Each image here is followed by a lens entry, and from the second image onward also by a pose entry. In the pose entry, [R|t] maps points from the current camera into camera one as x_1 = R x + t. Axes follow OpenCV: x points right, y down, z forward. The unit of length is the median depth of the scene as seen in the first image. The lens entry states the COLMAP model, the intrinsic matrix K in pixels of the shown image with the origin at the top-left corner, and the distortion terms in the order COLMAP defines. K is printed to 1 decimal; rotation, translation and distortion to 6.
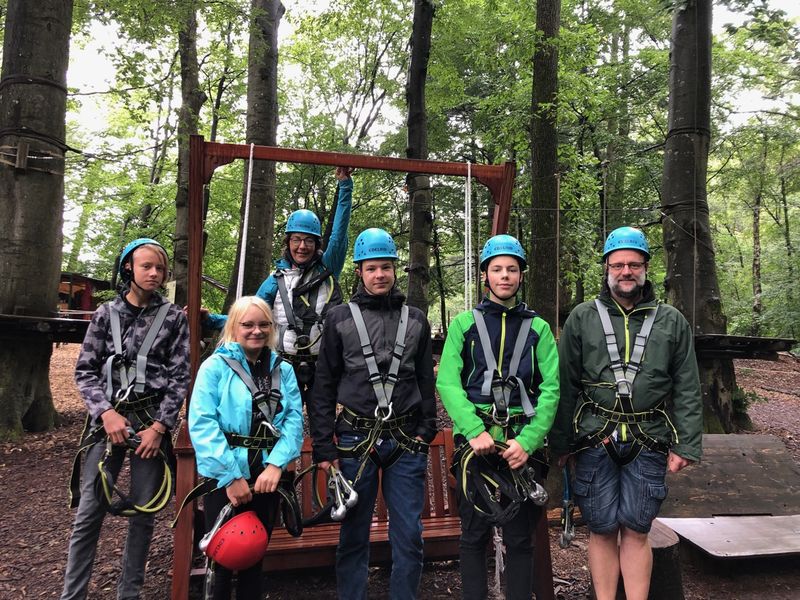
lens RADIAL K [[638.8, 0, 400.0], [0, 638.8, 300.0], [0, 0, 1]] dist [0.030348, 0.005636]
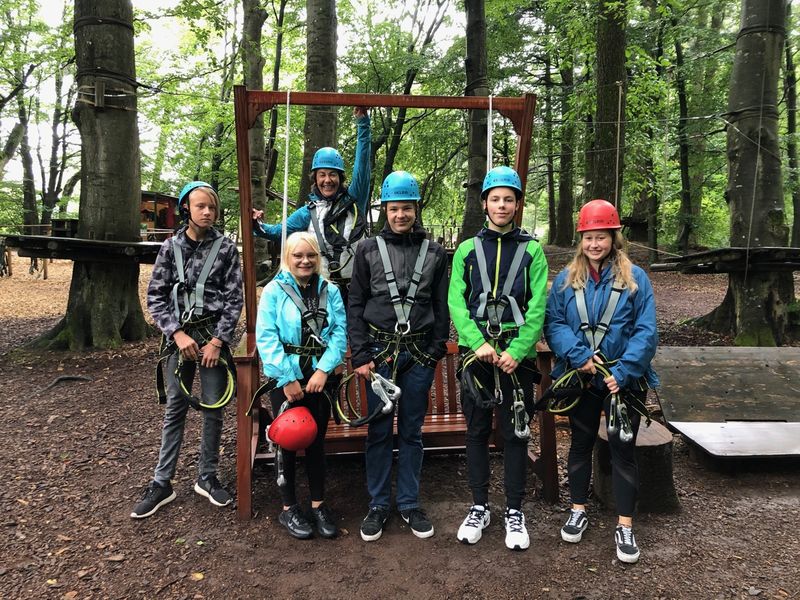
lens RADIAL K [[638.8, 0, 400.0], [0, 638.8, 300.0], [0, 0, 1]] dist [0.030348, 0.005636]
pose [[0.993122, -0.003650, -0.117026, 0.070274], [0.019910, 0.990221, 0.138081, -0.026012], [0.115378, -0.139462, 0.983483, -0.095561]]
